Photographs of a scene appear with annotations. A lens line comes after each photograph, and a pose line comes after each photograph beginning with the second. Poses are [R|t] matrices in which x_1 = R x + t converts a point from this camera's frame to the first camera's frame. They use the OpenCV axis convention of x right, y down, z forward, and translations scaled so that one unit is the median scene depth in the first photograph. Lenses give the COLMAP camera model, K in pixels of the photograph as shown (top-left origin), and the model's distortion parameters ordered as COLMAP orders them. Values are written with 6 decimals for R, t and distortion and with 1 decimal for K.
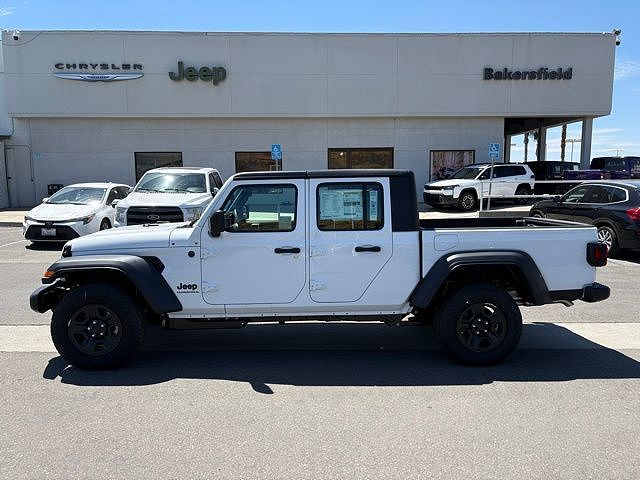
lens RADIAL K [[481.8, 0, 313.7], [0, 481.8, 239.1], [0, 0, 1]] dist [0.030265, -0.001458]
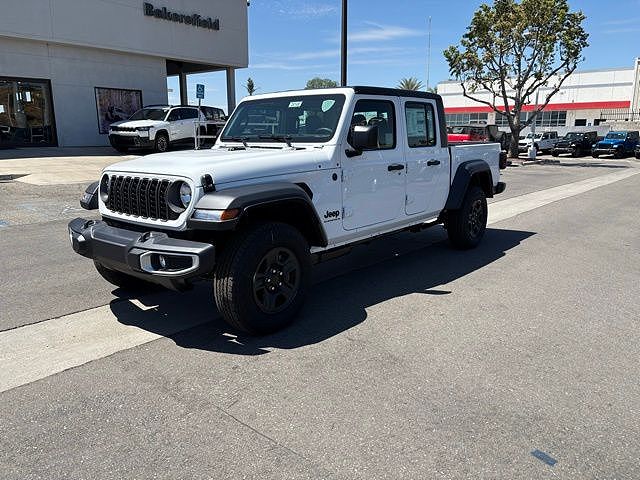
lens RADIAL K [[486.4, 0, 320.6], [0, 486.4, 239.2], [0, 0, 1]] dist [0.016985, -0.003960]
pose [[0.662408, -0.154439, 0.733051, -0.235768], [0.080140, 0.987513, 0.135631, 0.005352], [-0.744844, -0.031097, 0.666513, 0.105008]]
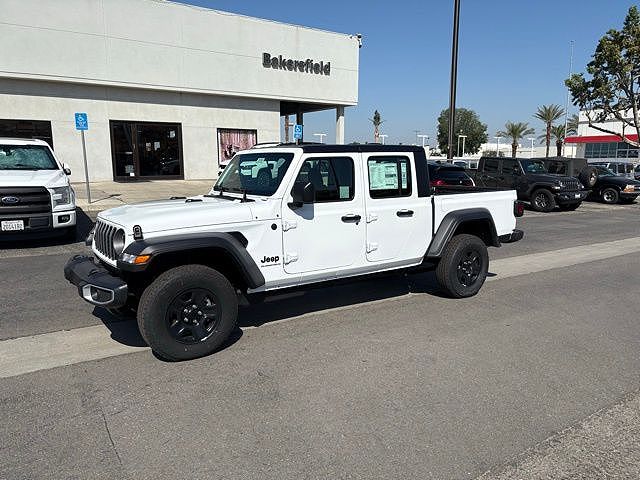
lens RADIAL K [[483.4, 0, 316.5], [0, 483.4, 239.3], [0, 0, 1]] dist [0.021004, -0.009305]
pose [[0.844697, -0.079290, 0.529340, -0.178033], [0.055728, 0.996620, 0.060355, 0.000403], [-0.532336, -0.021483, 0.846260, 0.025187]]
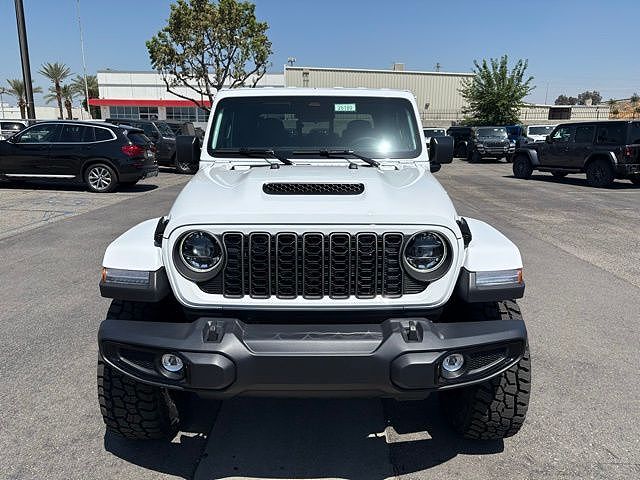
lens RADIAL K [[486.6, 0, 323.3], [0, 486.6, 237.4], [0, 0, 1]] dist [0.010519, 0.004001]
pose [[0.048259, -0.216155, 0.975166, -0.274769], [0.103080, 0.972168, 0.210389, -0.026194], [-0.993502, 0.090367, 0.069197, 0.275674]]
